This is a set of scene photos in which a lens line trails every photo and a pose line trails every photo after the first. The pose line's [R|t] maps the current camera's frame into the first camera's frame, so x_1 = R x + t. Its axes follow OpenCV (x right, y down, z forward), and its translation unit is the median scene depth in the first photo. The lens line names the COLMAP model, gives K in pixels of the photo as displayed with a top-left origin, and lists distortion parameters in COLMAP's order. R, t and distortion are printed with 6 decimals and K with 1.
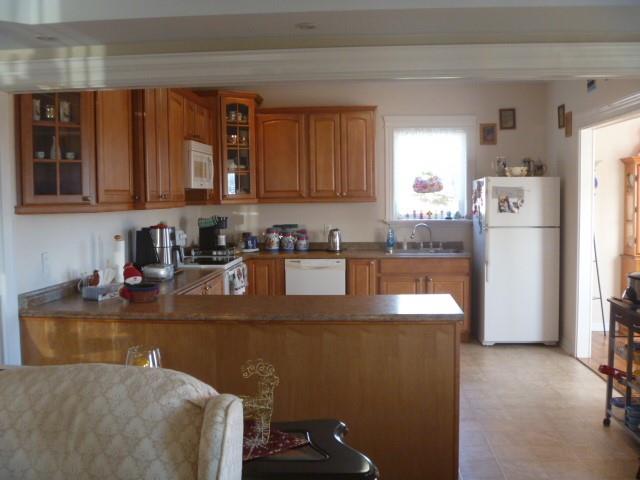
lens RADIAL K [[668.9, 0, 320.0], [0, 668.9, 240.0], [0, 0, 1]] dist [-0.106766, 0.030001]
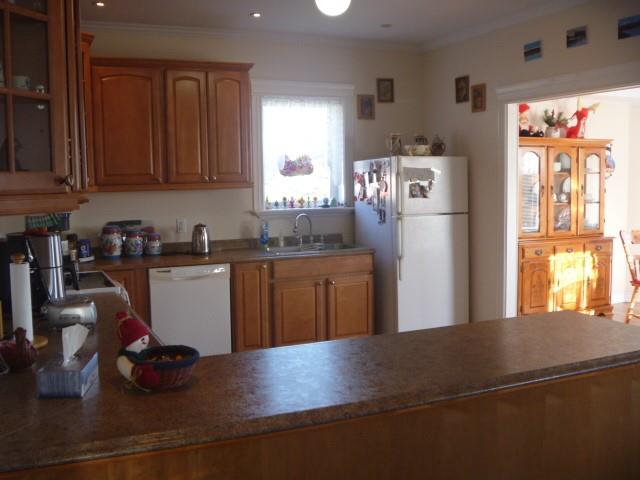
lens RADIAL K [[668.9, 0, 320.0], [0, 668.9, 240.0], [0, 0, 1]] dist [-0.106766, 0.030001]
pose [[0.876779, -0.048757, 0.478416, -0.221604], [0.039646, 0.998789, 0.029131, -0.015443], [-0.479257, -0.006574, 0.877650, 0.273232]]
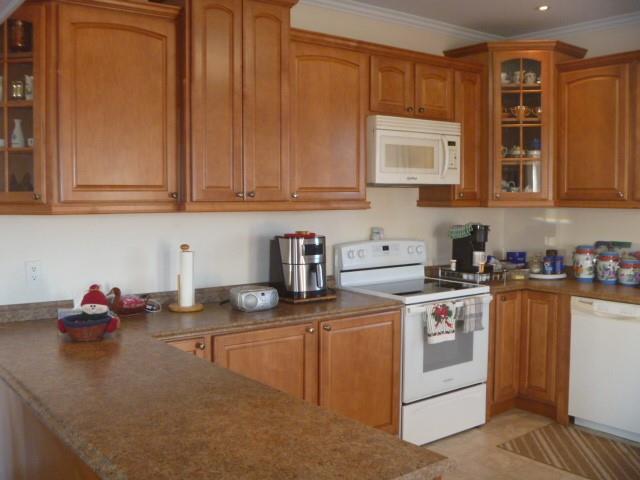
lens RADIAL K [[668.9, 0, 320.0], [0, 668.9, 240.0], [0, 0, 1]] dist [-0.106766, 0.030001]
pose [[0.670141, 0.062364, -0.739609, 0.235241], [-0.057817, 0.997822, 0.031750, -0.029411], [0.739978, 0.021485, 0.672288, 0.386524]]
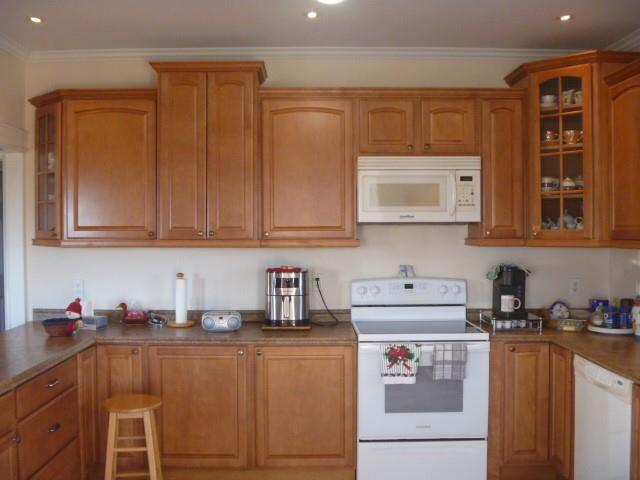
lens RADIAL K [[668.9, 0, 320.0], [0, 668.9, 240.0], [0, 0, 1]] dist [-0.106766, 0.030001]
pose [[0.087216, 0.031876, -0.995679, 0.426246], [-0.065114, 0.997533, 0.026231, -0.059701], [0.994059, 0.062545, 0.089077, 0.715196]]
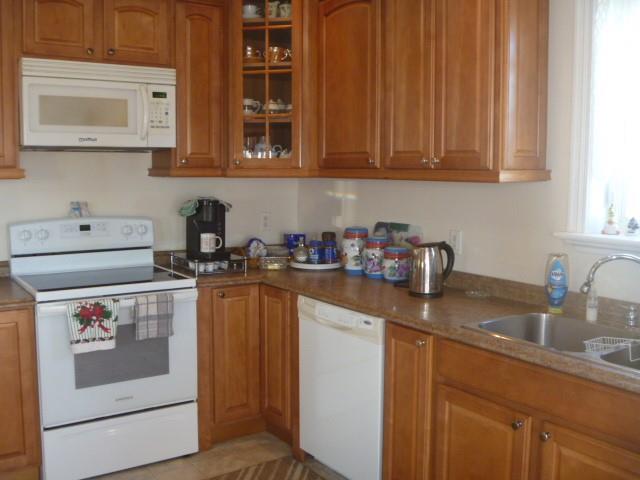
lens RADIAL K [[668.9, 0, 320.0], [0, 668.9, 240.0], [0, 0, 1]] dist [-0.106766, 0.030001]
pose [[0.627118, 0.100090, -0.772467, 0.309259], [-0.067935, 0.994959, 0.073766, -0.045068], [0.775956, 0.006217, 0.630756, 0.679546]]
